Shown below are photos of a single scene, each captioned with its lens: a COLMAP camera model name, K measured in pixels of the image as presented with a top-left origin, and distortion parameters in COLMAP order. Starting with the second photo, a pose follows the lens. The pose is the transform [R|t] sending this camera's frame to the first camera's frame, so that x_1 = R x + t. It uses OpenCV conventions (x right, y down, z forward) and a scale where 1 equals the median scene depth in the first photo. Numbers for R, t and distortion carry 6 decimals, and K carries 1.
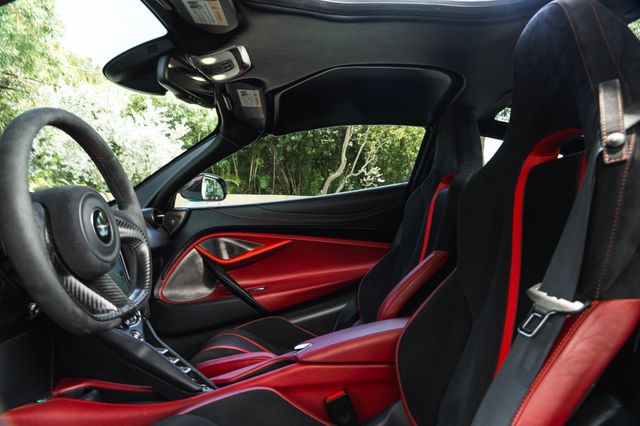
lens RADIAL K [[444.2, 0, 320.0], [0, 444.2, 213.0], [0, 0, 1]] dist [-0.018754, -0.000323]
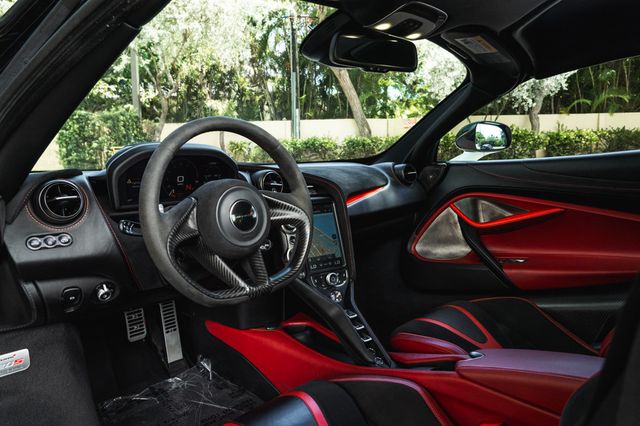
lens RADIAL K [[452.4, 0, 310.4], [0, 452.4, 210.6], [0, 0, 1]] dist [-0.031880, -0.001211]
pose [[0.681199, 0.112966, -0.723330, 0.212768], [0.014778, 0.985700, 0.167859, -0.078346], [0.731949, -0.125035, 0.669789, 0.136563]]
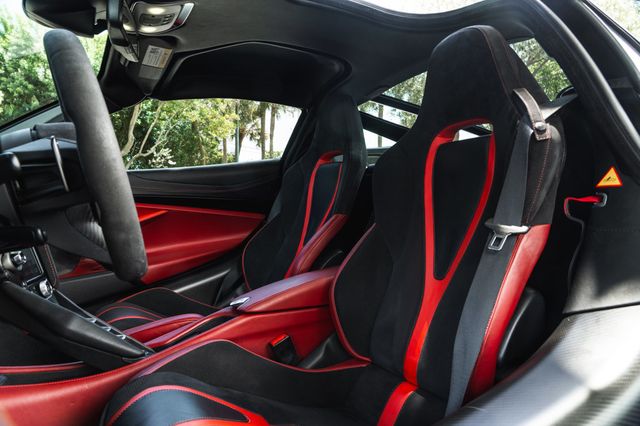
lens RADIAL K [[444.2, 0, 320.0], [0, 444.2, 213.0], [0, 0, 1]] dist [-0.018754, -0.000323]
pose [[0.879361, 0.003848, 0.476140, -0.235971], [-0.018027, 0.999519, 0.025216, 0.036795], [-0.475814, -0.030757, 0.879008, -0.013149]]
